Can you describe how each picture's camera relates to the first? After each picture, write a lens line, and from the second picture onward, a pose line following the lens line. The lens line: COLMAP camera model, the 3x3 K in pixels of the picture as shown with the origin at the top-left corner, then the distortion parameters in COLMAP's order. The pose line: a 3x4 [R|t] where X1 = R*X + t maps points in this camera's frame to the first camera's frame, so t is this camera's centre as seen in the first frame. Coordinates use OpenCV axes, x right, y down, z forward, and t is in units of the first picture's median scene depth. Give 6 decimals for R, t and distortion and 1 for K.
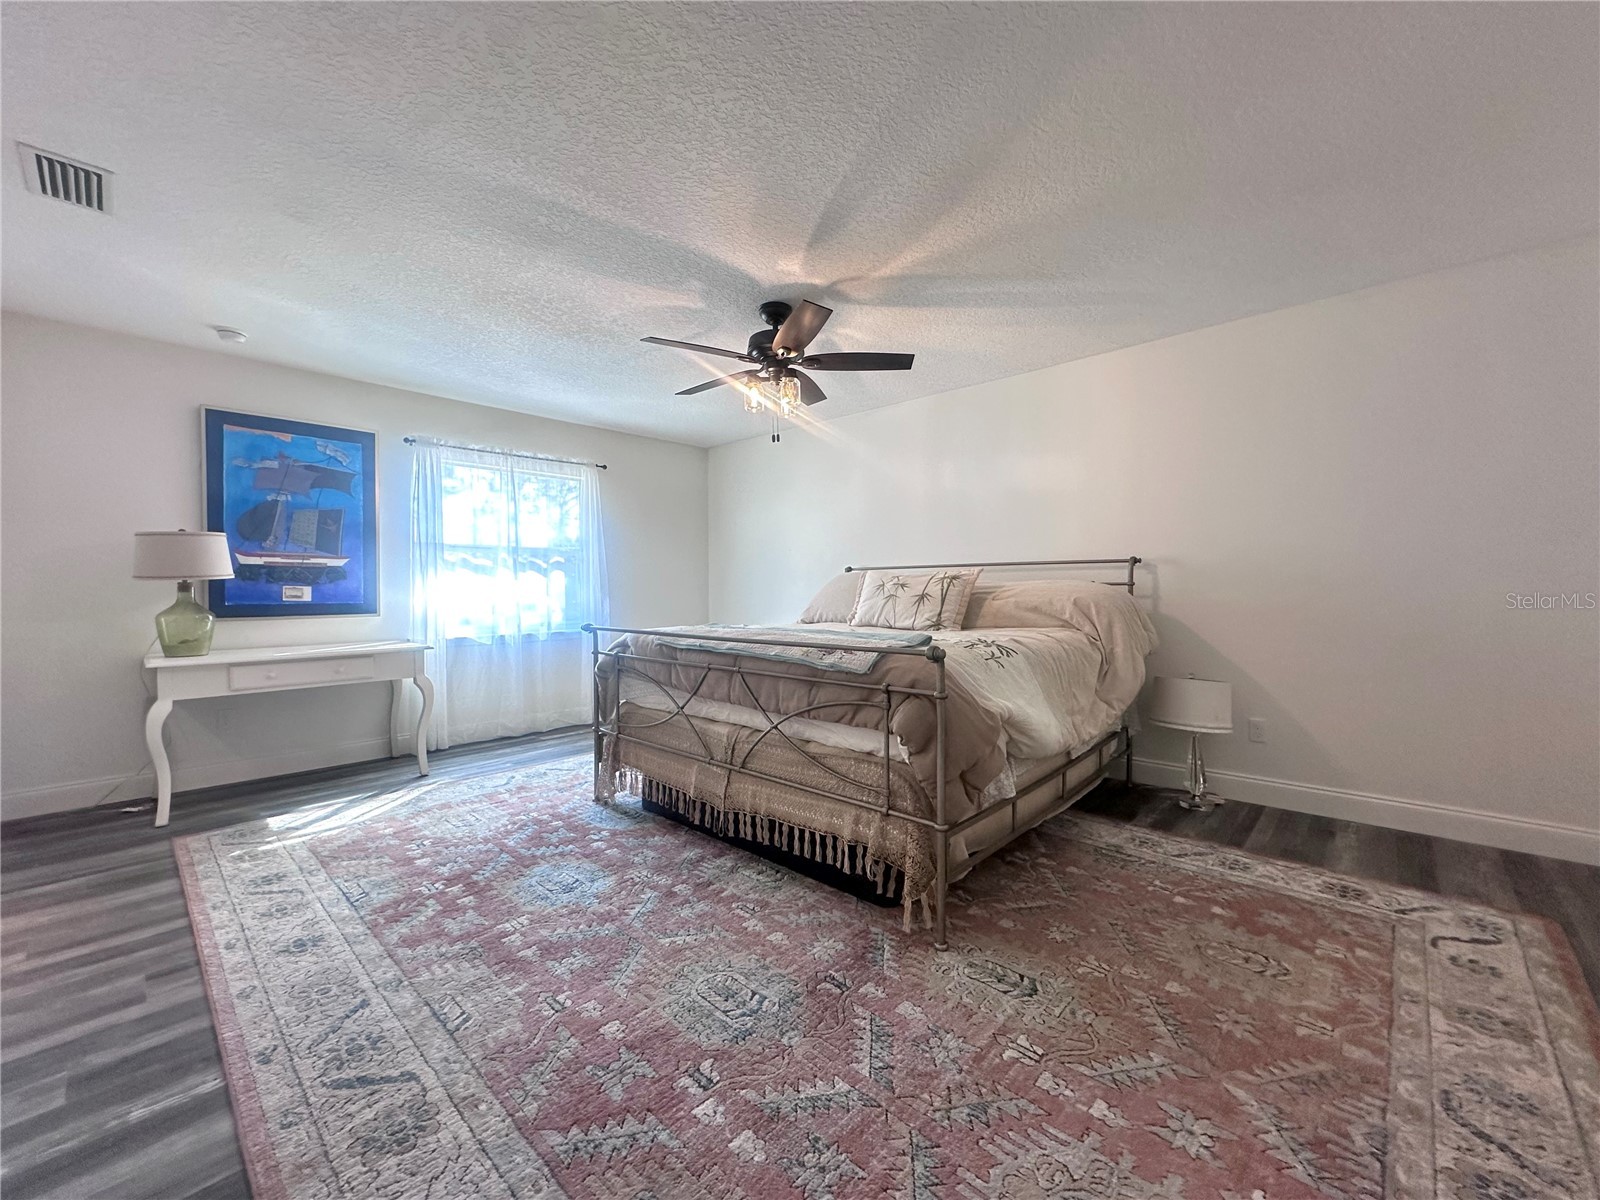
lens RADIAL K [[640.3, 0, 800.5], [0, 640.3, 600.2], [0, 0, 1]] dist [-0.005285, 0.001472]
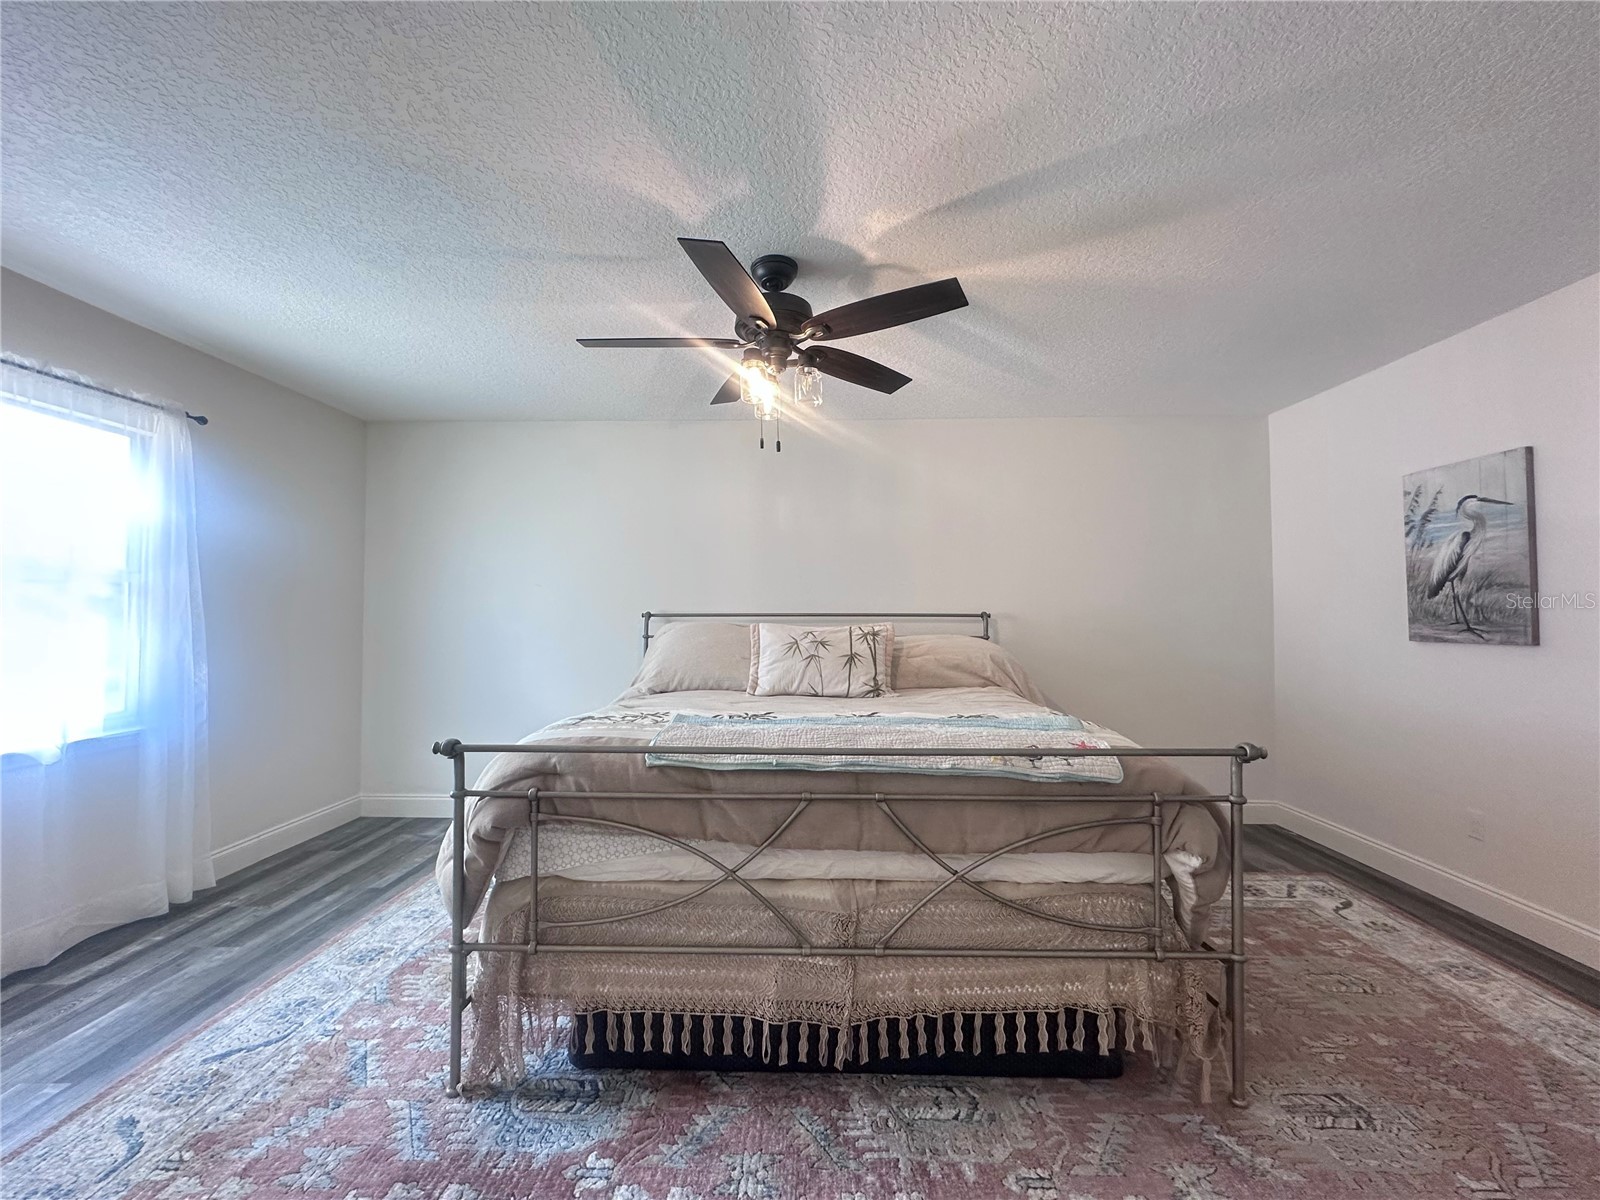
lens RADIAL K [[640.3, 0, 800.7], [0, 640.3, 598.5], [0, 0, 1]] dist [-0.005285, 0.001472]
pose [[0.746188, 0.022965, 0.665339, -0.644636], [0.007119, 0.999072, -0.042469, -0.071154], [-0.665697, 0.036427, 0.745333, 0.607740]]
